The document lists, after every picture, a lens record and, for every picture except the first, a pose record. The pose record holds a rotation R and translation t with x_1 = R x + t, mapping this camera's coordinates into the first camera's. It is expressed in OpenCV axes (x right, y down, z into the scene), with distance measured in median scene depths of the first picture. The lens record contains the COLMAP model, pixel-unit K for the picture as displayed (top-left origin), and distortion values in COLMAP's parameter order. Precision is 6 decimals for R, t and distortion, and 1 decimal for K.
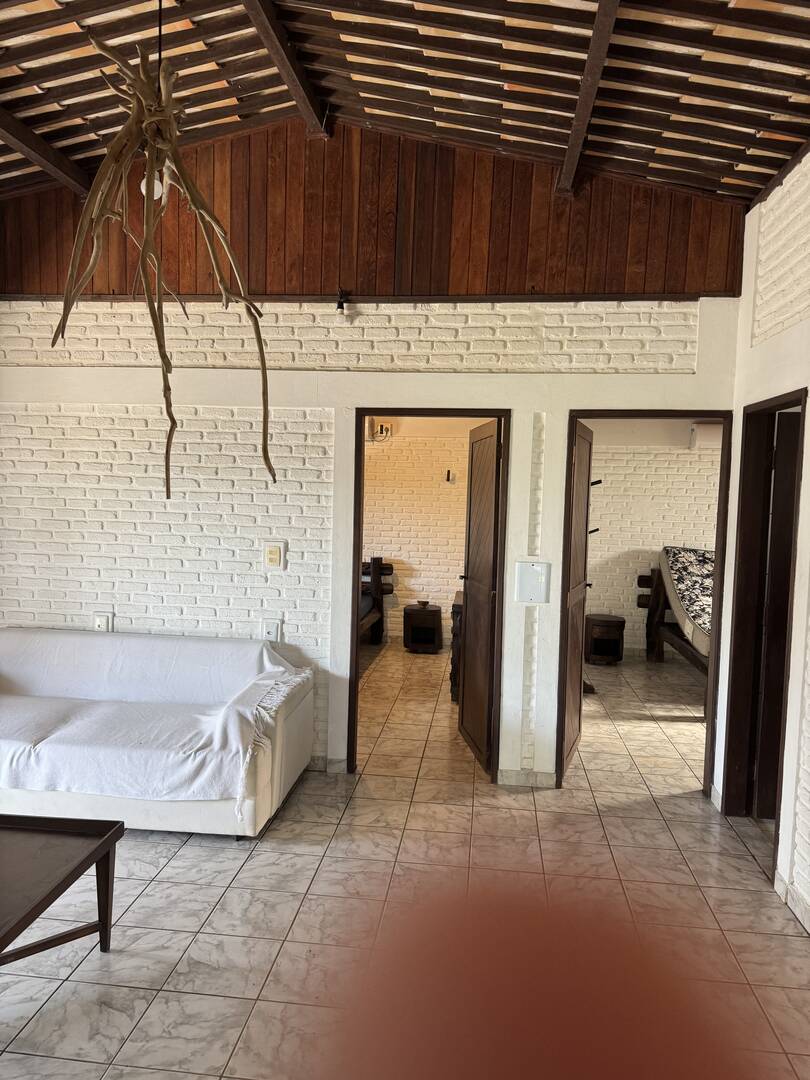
lens RADIAL K [[758.8, 0, 404.2], [0, 758.8, 538.5], [0, 0, 1]] dist [0.054098, -0.054168]
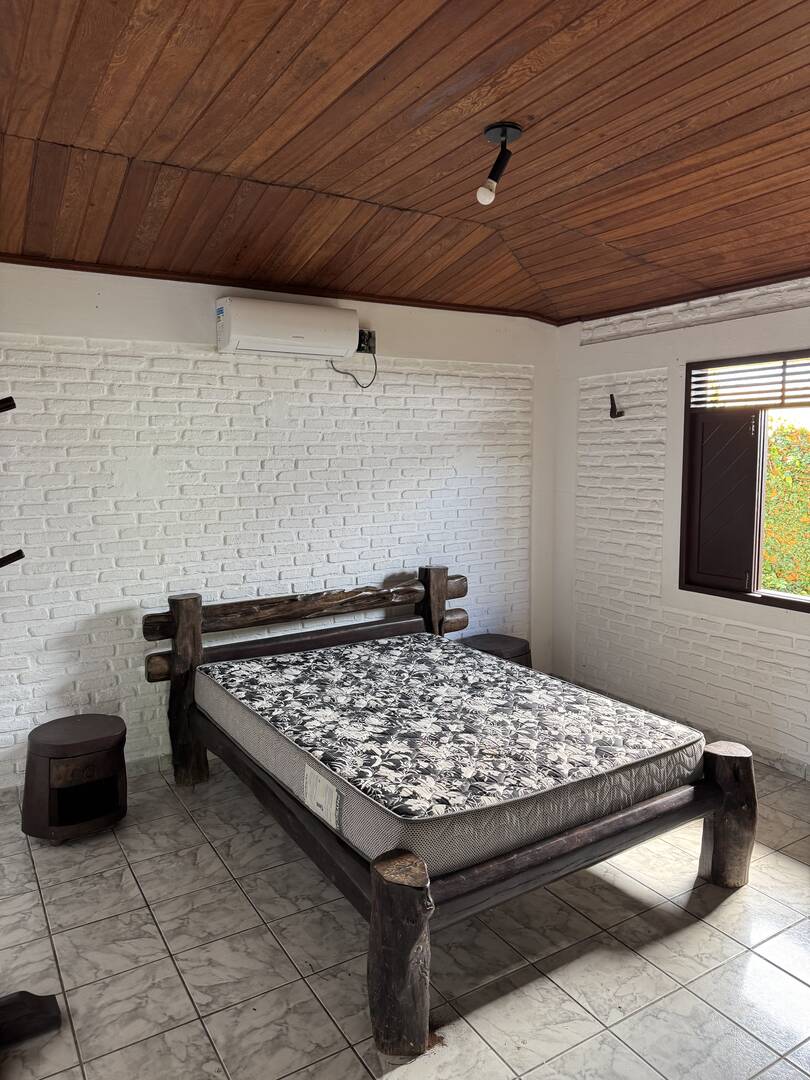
lens RADIAL K [[758.8, 0, 403.5], [0, 758.8, 539.8], [0, 0, 1]] dist [0.054098, -0.054168]
pose [[0.778706, -0.101950, 0.619050, 0.143325], [0.075166, 0.994762, 0.069273, -0.018291], [-0.622870, -0.007411, 0.782290, 0.525202]]
